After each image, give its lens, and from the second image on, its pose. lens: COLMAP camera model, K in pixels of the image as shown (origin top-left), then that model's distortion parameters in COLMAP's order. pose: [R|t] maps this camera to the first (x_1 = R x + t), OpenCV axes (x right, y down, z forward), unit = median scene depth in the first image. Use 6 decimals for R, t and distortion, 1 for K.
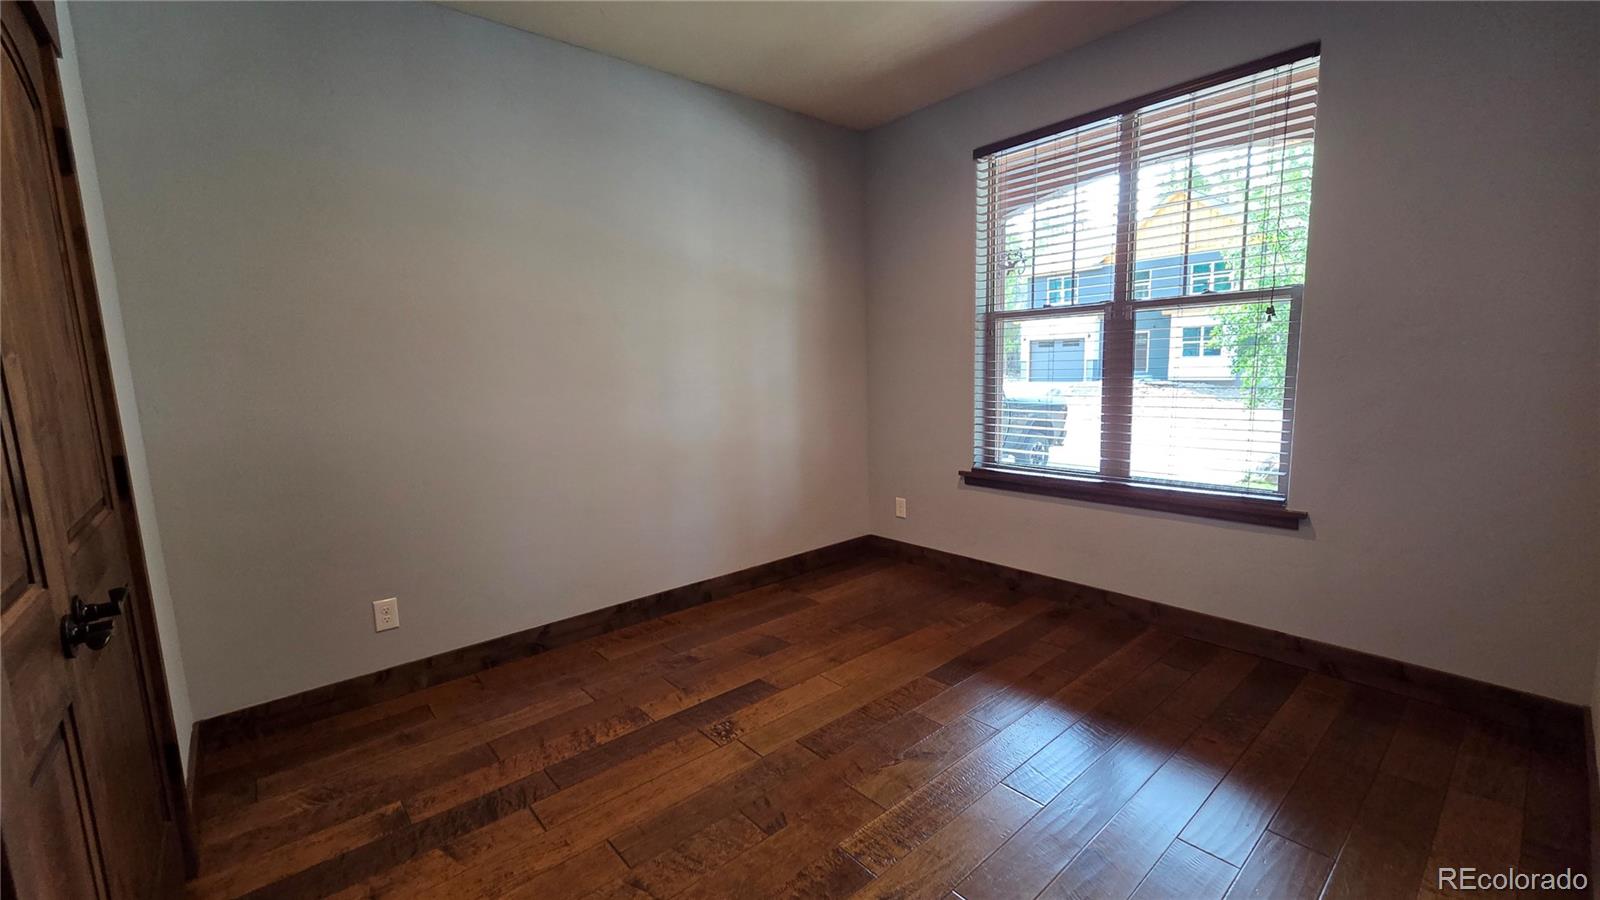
lens RADIAL K [[654.0, 0, 800.1], [0, 654.0, 453.8], [0, 0, 1]] dist [0.001957, 0.000022]
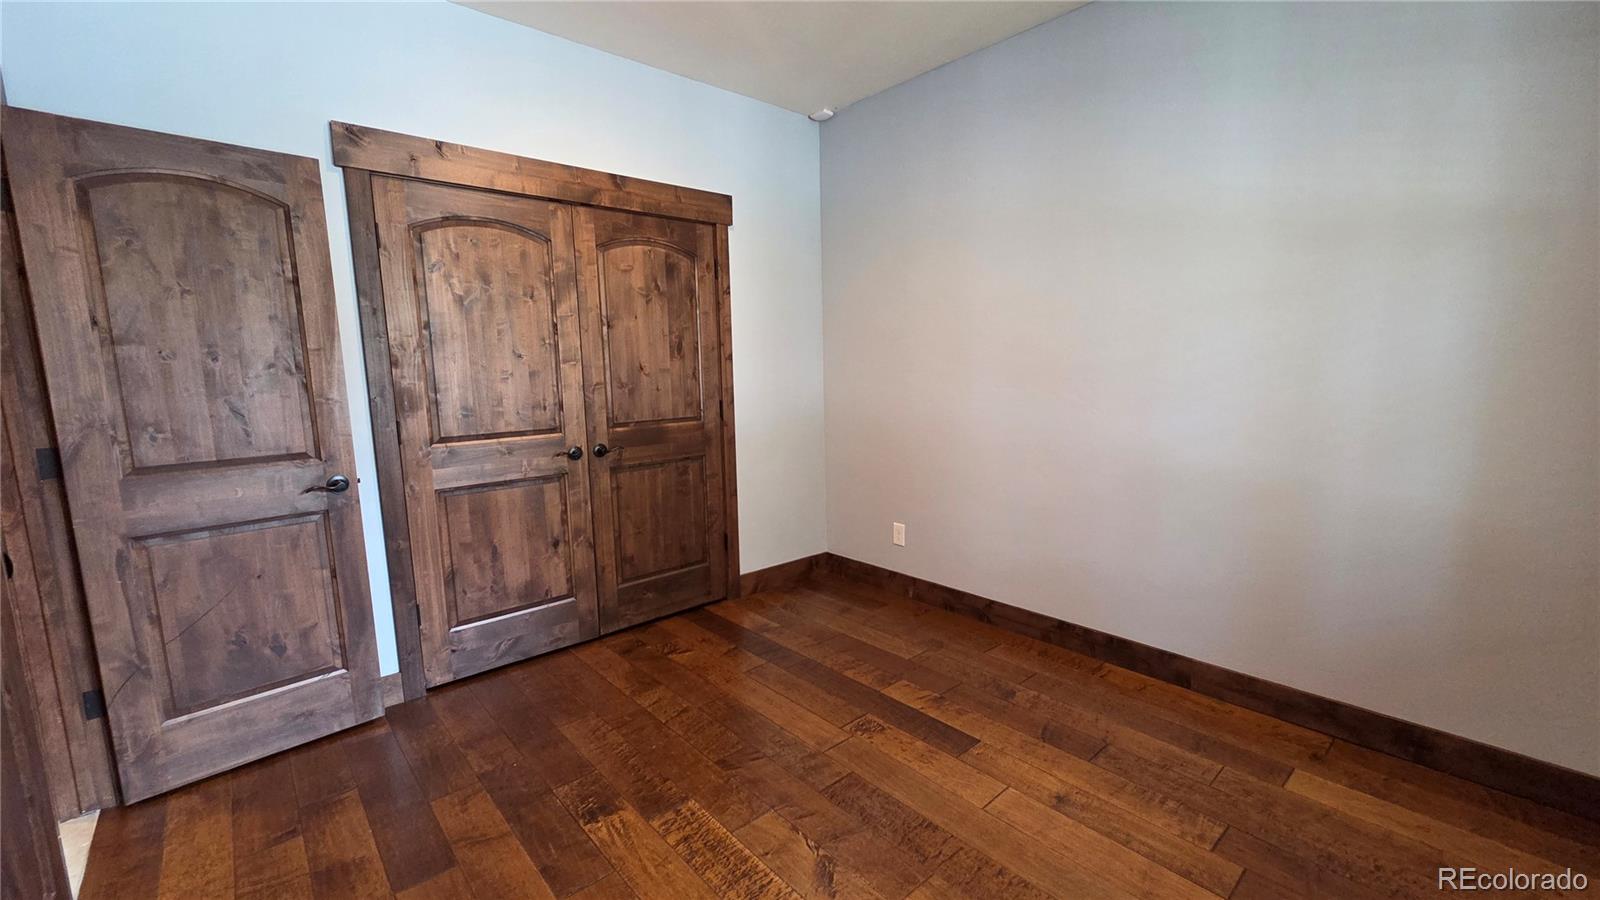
lens RADIAL K [[654.0, 0, 798.9], [0, 654.0, 453.9], [0, 0, 1]] dist [0.001957, 0.000022]
pose [[0.008914, 0.165711, -0.986134, 0.717704], [-0.118125, 0.979443, 0.163519, -0.127036], [0.992959, 0.115029, 0.028306, 0.725252]]
